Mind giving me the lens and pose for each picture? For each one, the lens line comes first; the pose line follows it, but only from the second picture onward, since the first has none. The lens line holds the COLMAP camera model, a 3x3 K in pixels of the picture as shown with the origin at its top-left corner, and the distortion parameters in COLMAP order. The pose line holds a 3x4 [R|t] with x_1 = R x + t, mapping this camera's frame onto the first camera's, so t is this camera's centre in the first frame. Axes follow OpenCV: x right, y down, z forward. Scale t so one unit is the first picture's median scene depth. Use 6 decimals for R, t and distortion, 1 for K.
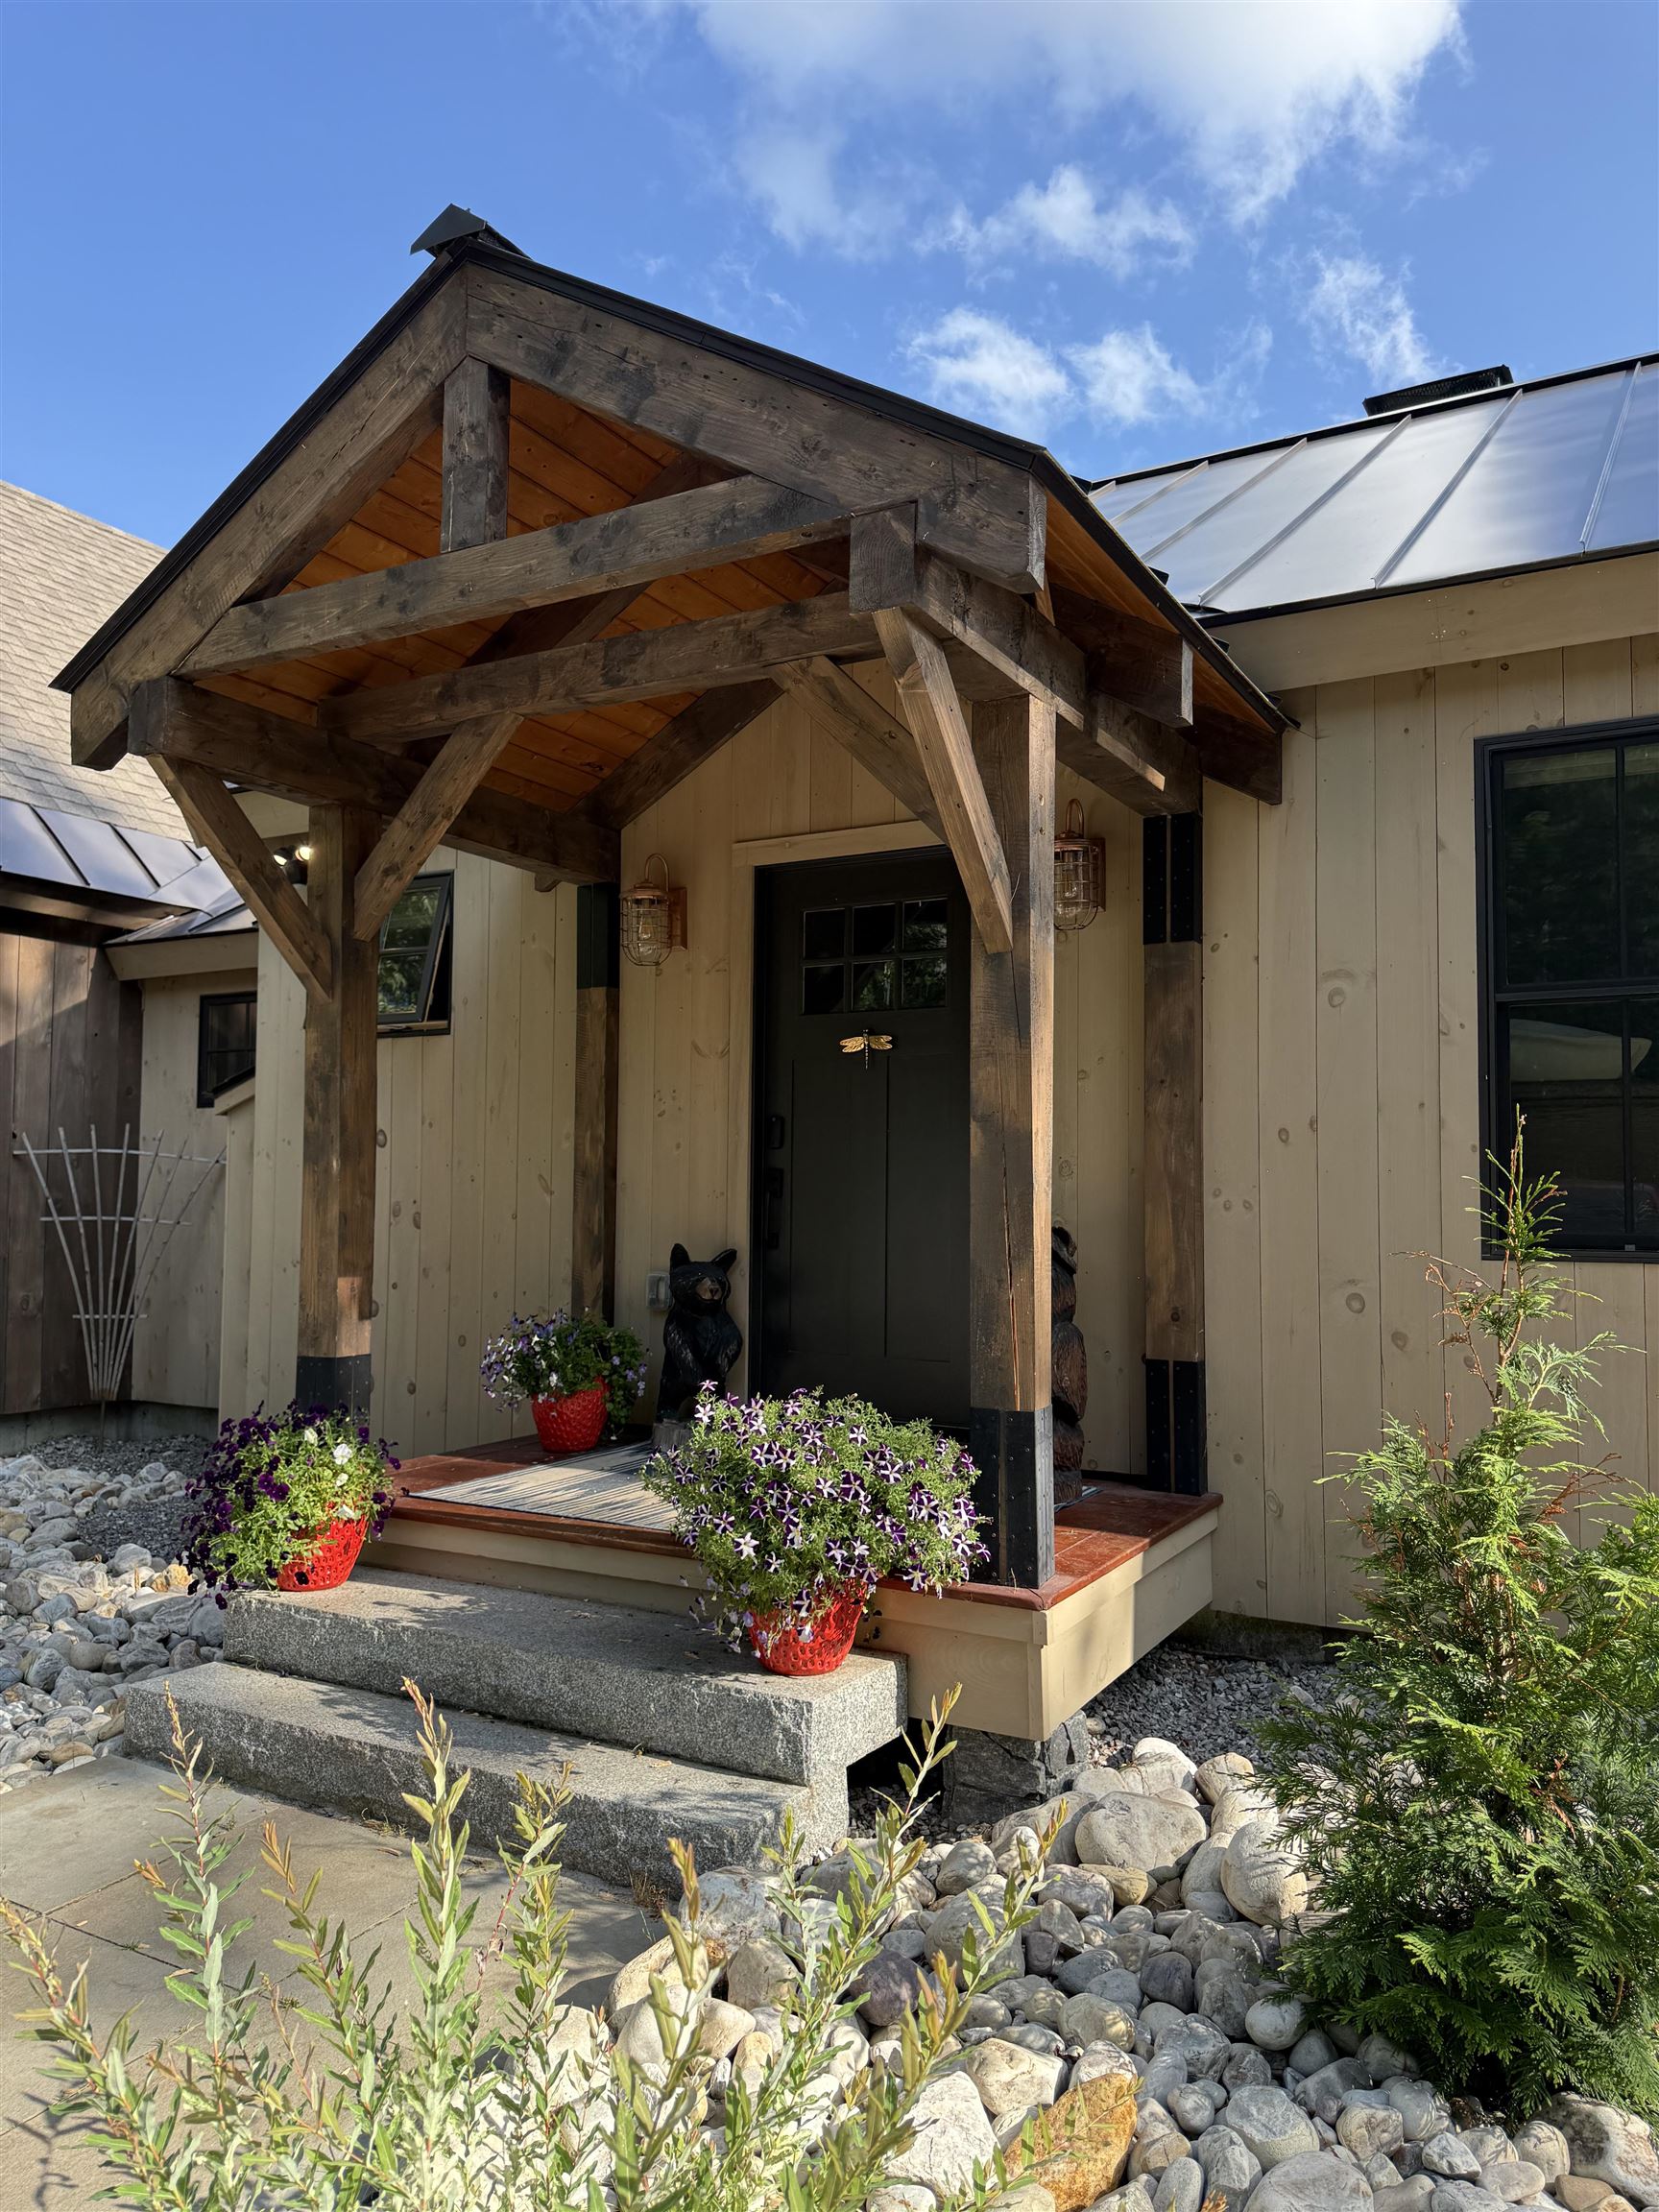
lens RADIAL K [[1571.0, 0, 829.5], [0, 1571.0, 1106.0], [0, 0, 1]] dist [0.003070, -0.007321]
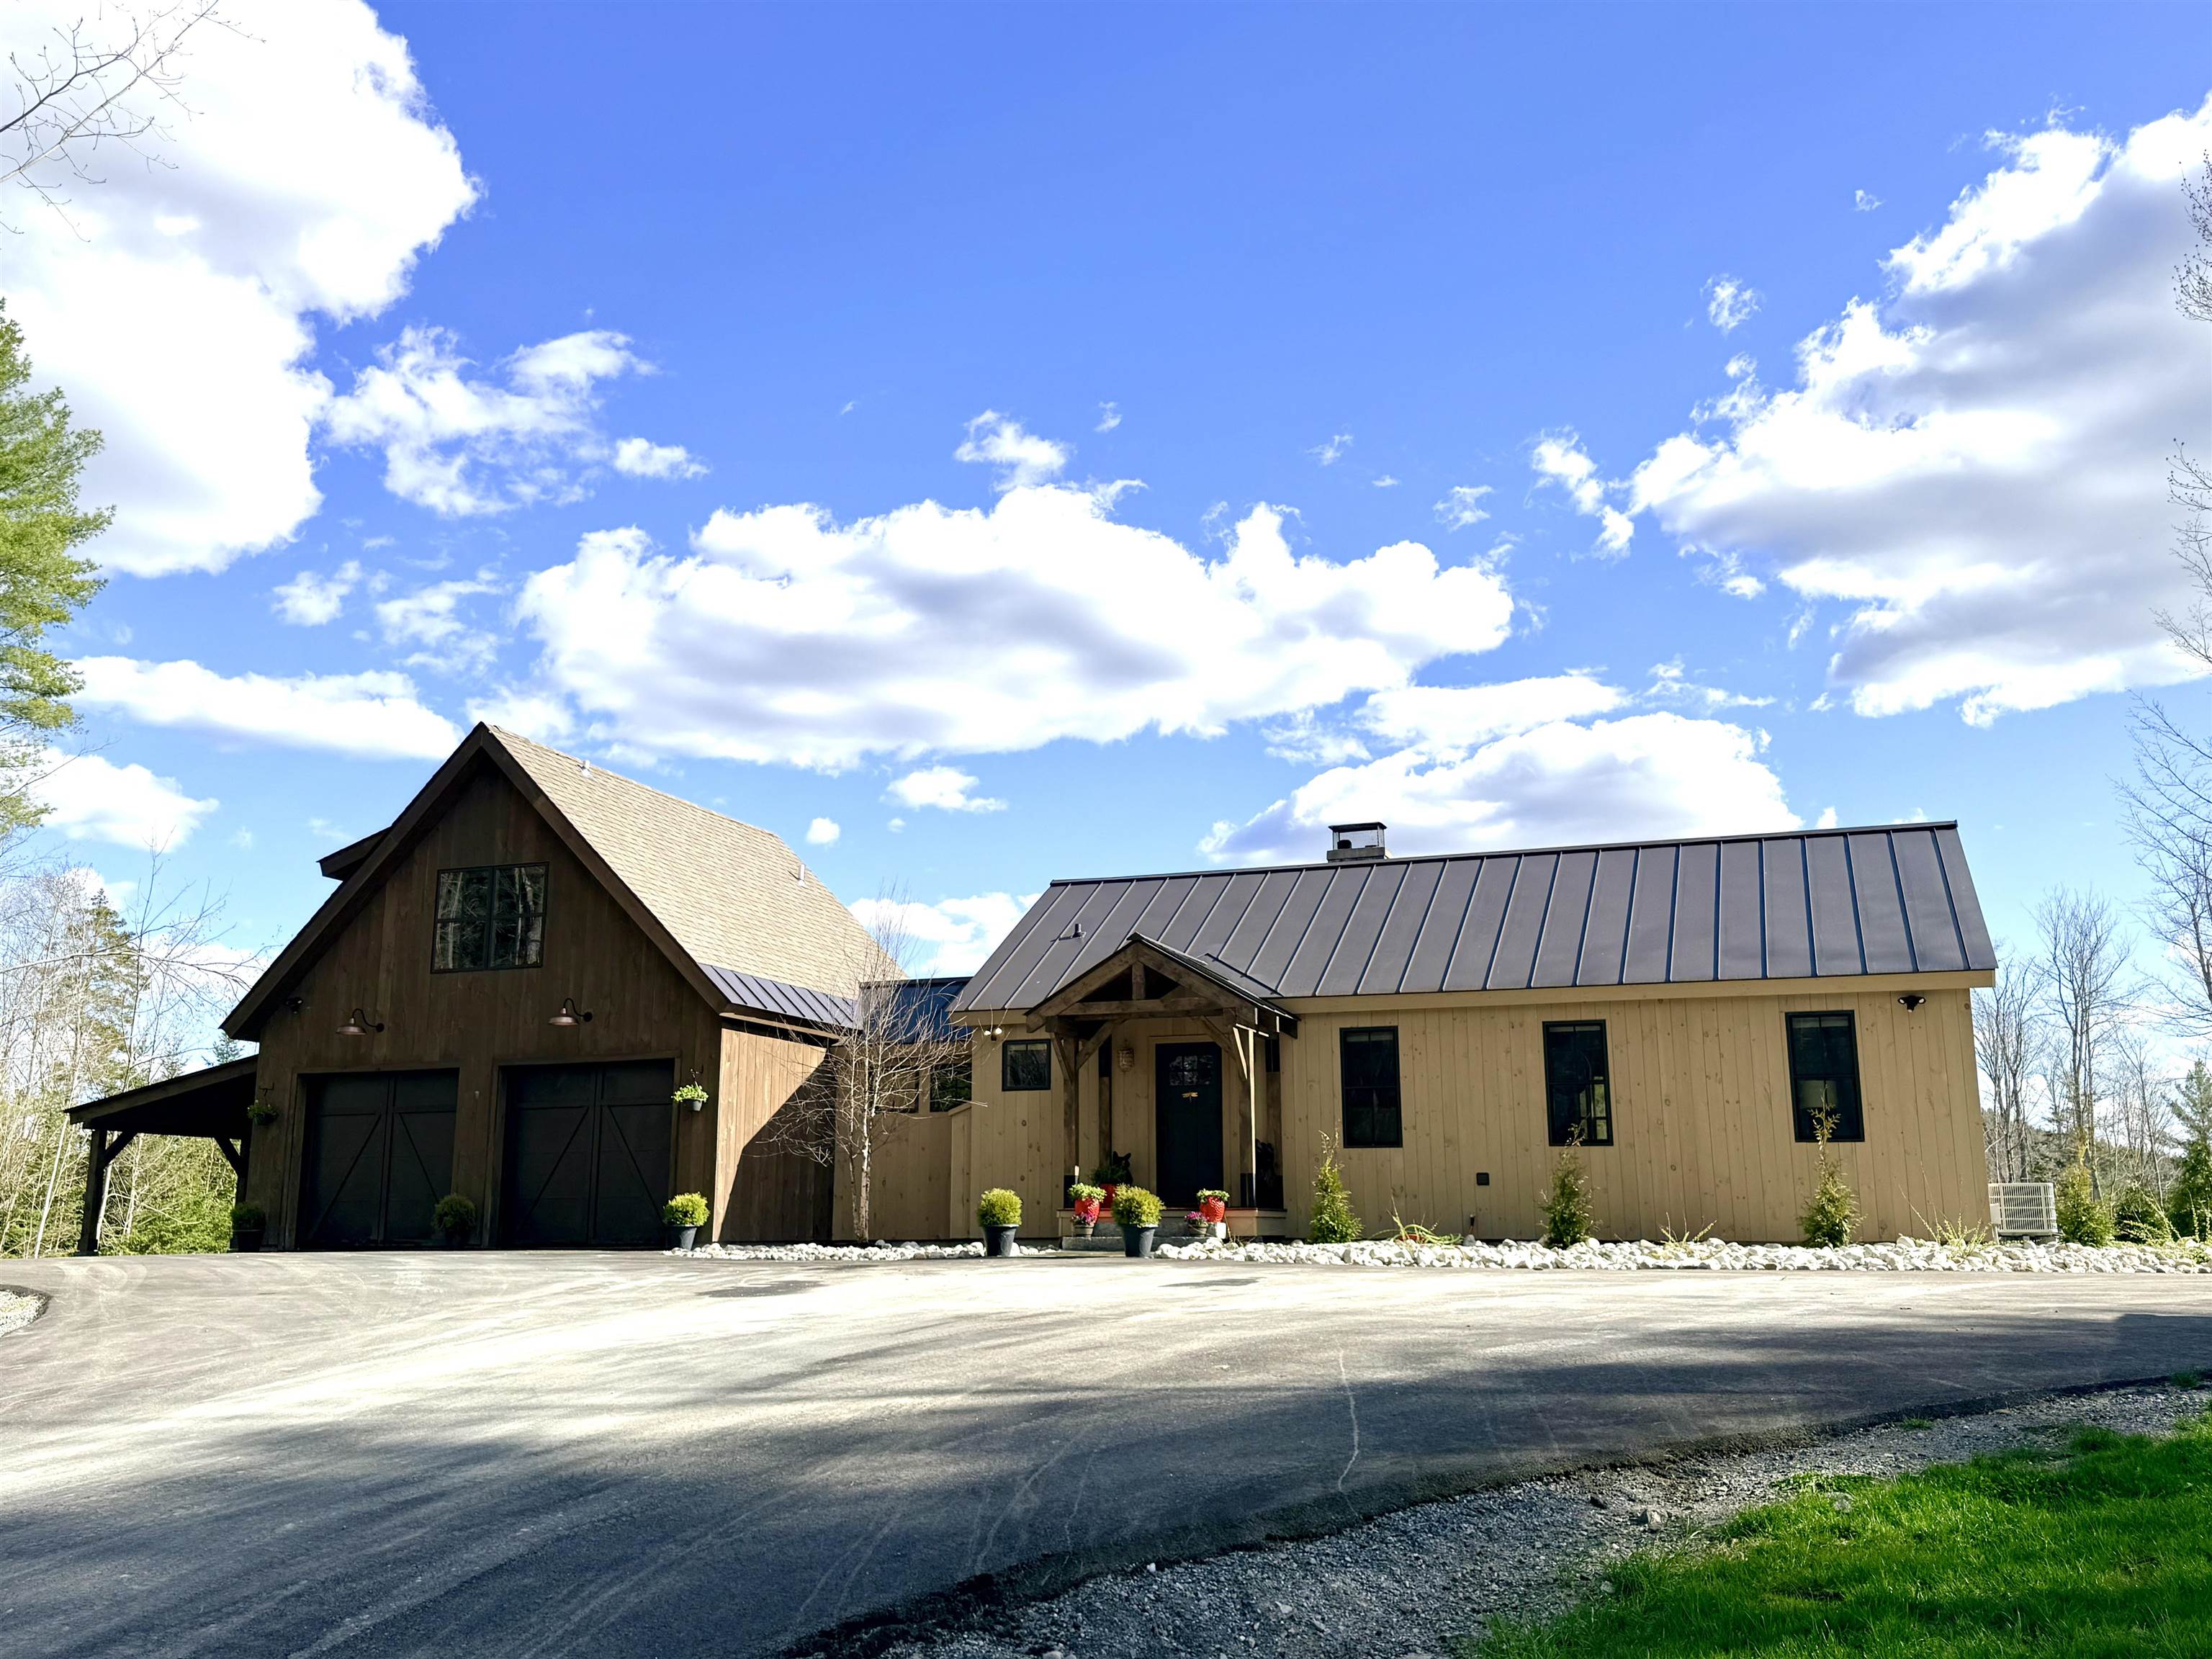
lens RADIAL K [[1986.8, 0, 1106.0], [0, 1986.8, 829.5], [0, 0, 1]] dist [0.002244, 0.000150]
pose [[0.986499, 0.023147, 0.162121, -1.070925], [0.000790, 0.989276, -0.146055, 0.025536], [-0.163763, 0.144212, 0.975902, -4.083610]]
